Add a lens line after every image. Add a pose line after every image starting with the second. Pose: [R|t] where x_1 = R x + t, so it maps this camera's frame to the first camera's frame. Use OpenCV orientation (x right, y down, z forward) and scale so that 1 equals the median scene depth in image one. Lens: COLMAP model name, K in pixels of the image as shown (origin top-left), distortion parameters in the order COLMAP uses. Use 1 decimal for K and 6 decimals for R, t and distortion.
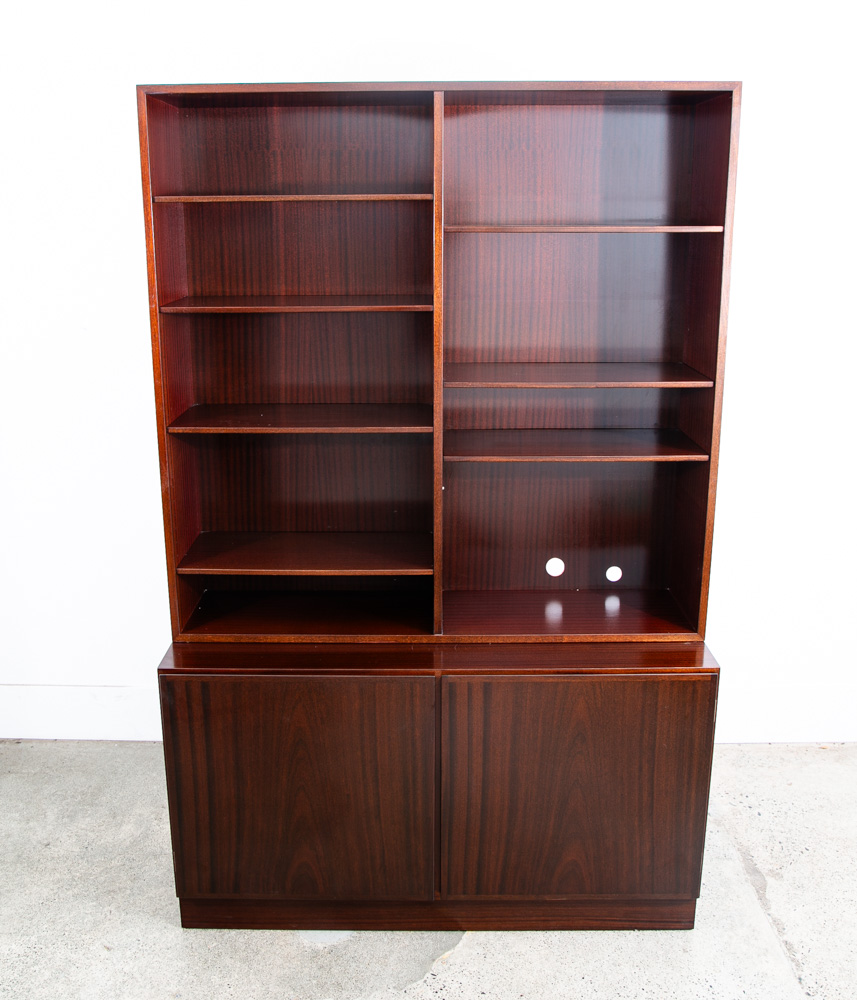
lens RADIAL K [[1019.7, 0, 407.4], [0, 1019.7, 495.9], [0, 0, 1]] dist [-0.030508, 0.000000]
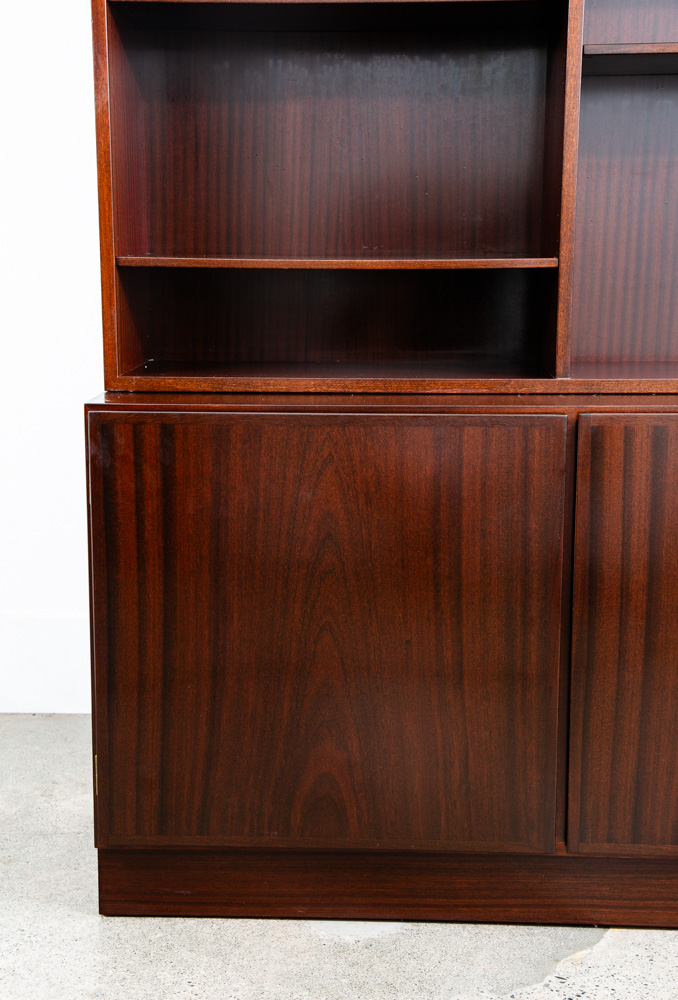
lens RADIAL K [[1589.0, 0, 322.0], [0, 1589.0, 530.4], [0, 0, 1]] dist [0.175866, 0.000000]
pose [[0.999540, 0.012271, -0.027731, -0.080900], [-0.014728, 0.995815, -0.090195, 0.307231], [0.026508, 0.090562, 0.995538, 0.099405]]
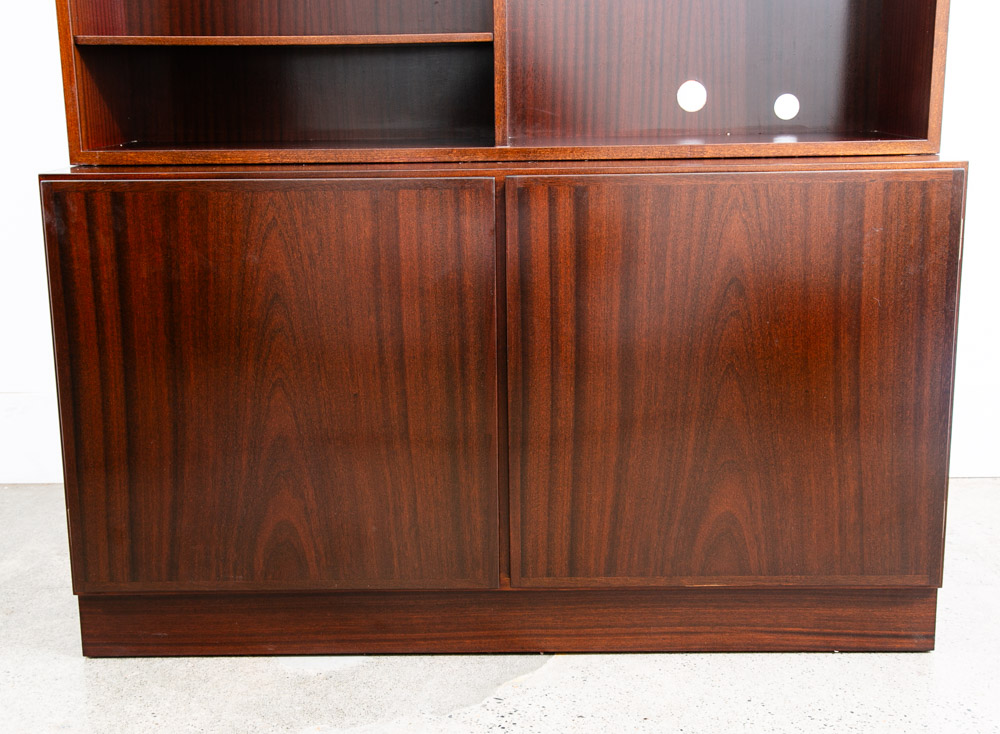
lens RADIAL K [[1424.9, 0, 484.3], [0, 1424.9, 390.5], [0, 0, 1]] dist [0.070701, 0.000000]
pose [[0.999971, -0.006734, -0.003646, 0.021493], [0.006520, 0.998421, -0.055791, 0.332863], [0.004016, 0.055766, 0.998436, 0.144116]]
